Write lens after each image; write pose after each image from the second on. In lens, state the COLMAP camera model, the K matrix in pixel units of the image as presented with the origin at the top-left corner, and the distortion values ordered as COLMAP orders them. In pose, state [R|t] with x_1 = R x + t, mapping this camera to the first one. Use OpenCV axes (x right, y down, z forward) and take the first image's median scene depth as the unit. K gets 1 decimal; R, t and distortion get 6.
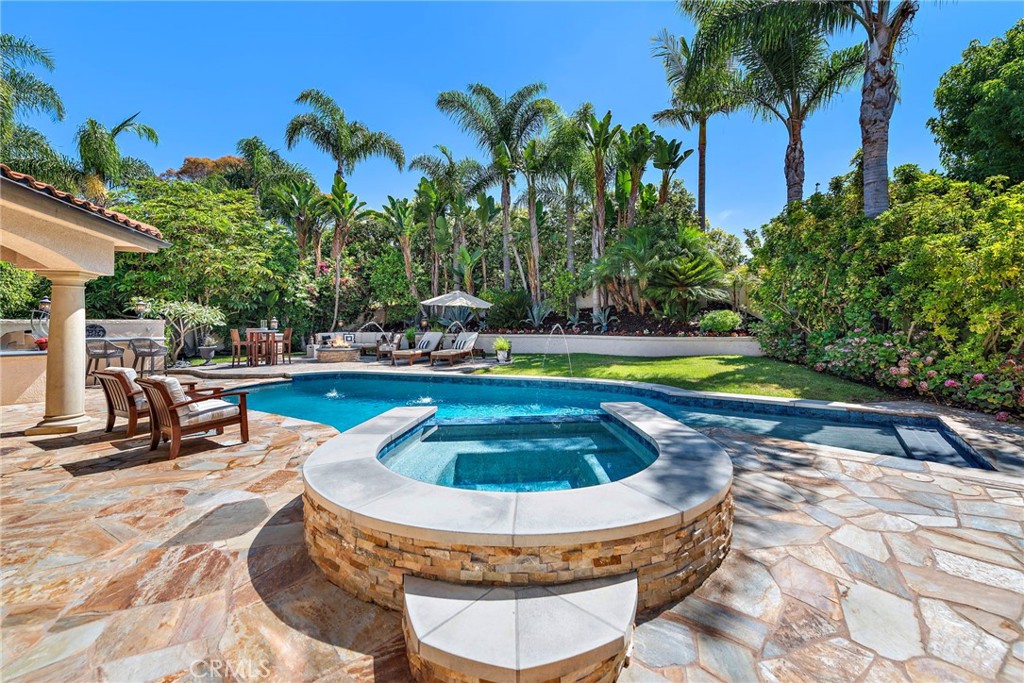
lens RADIAL K [[408.6, 0, 527.1], [0, 408.6, 315.3], [0, 0, 1]] dist [-0.001547, -0.000129]
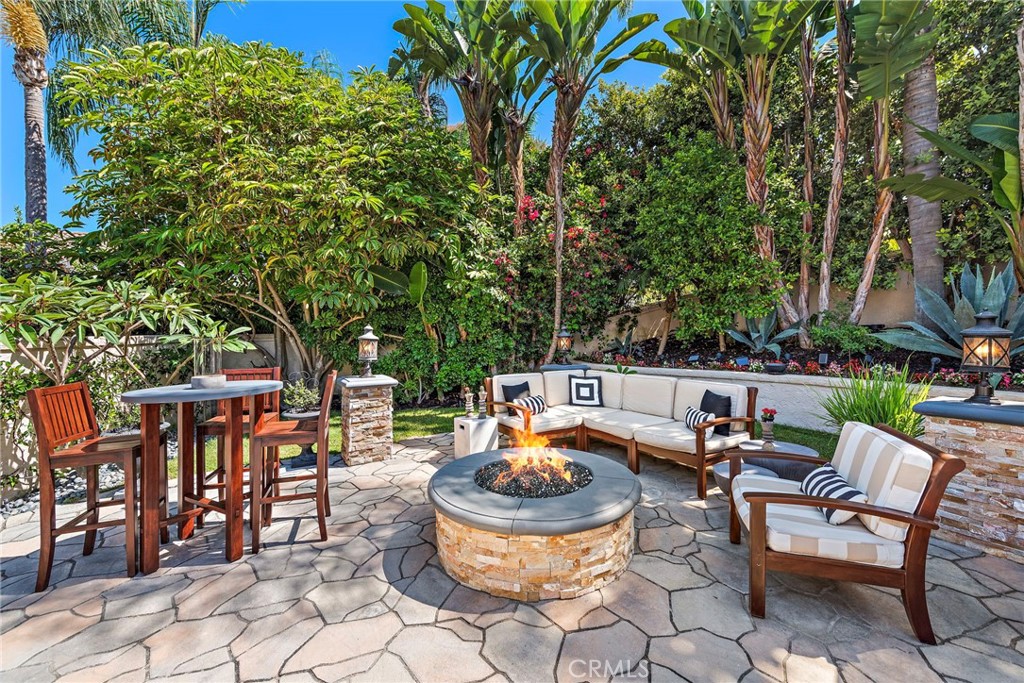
lens RADIAL K [[408.8, 0, 511.0], [0, 408.8, 328.6], [0, 0, 1]] dist [0.021003, -0.000015]
pose [[0.821070, -0.008219, -0.570769, -0.283741], [0.013897, 0.999888, 0.005593, 0.005001], [0.570659, -0.012525, 0.821092, 0.667463]]
